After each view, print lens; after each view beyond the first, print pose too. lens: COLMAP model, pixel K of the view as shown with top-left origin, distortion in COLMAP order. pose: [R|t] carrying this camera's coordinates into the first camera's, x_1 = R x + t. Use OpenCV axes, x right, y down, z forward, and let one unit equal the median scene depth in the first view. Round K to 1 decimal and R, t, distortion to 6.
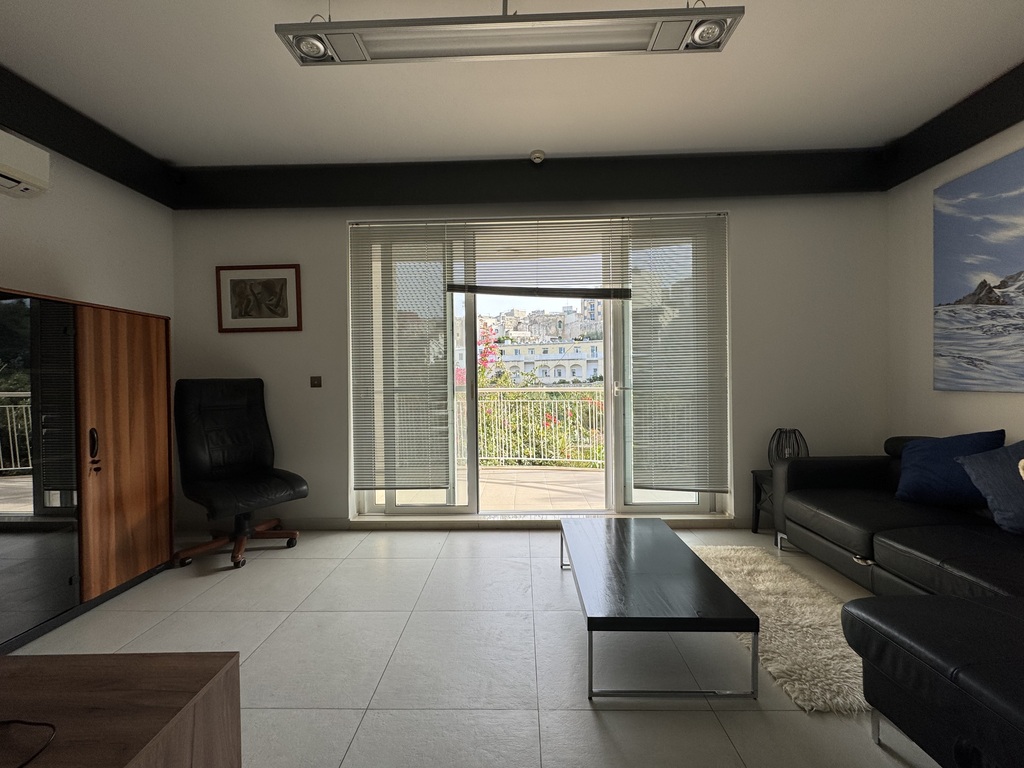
lens RADIAL K [[408.0, 0, 512.0], [0, 408.0, 384.0], [0, 0, 1]] dist [-0.000651, -0.000041]
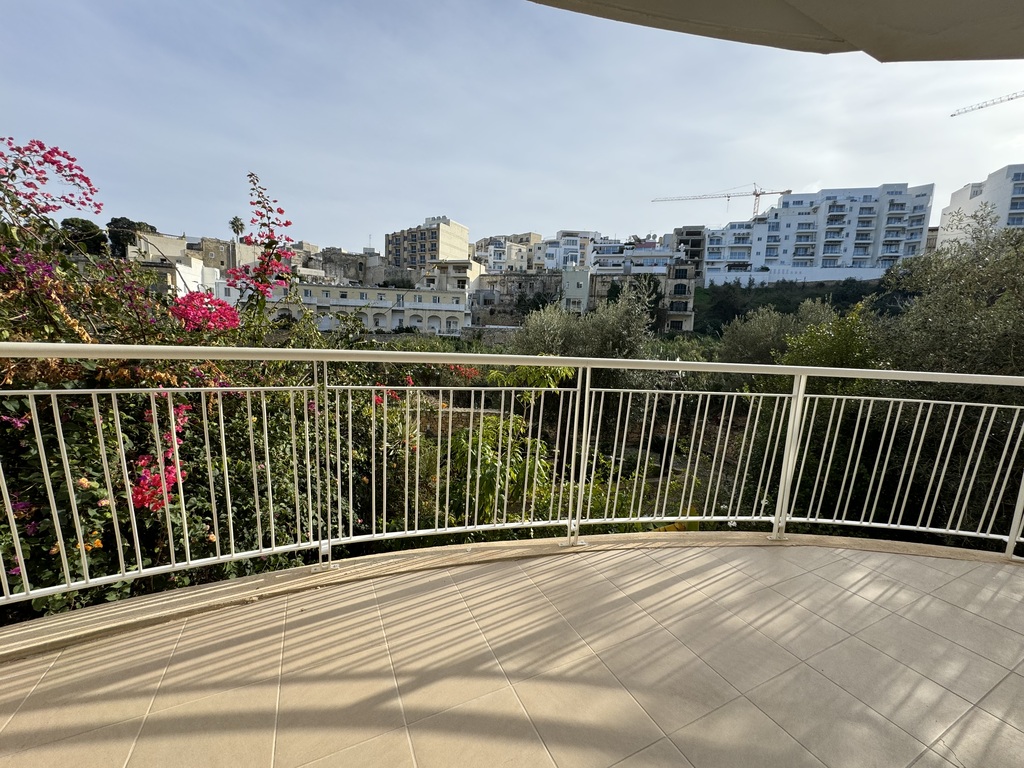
lens RADIAL K [[408.0, 0, 512.0], [0, 408.0, 384.0], [0, 0, 1]] dist [-0.000651, -0.000041]
pose [[0.839596, -0.025653, 0.542605, -0.095918], [-0.038945, 0.993471, 0.107231, 0.000571], [-0.541813, -0.111163, 0.833116, 0.051300]]
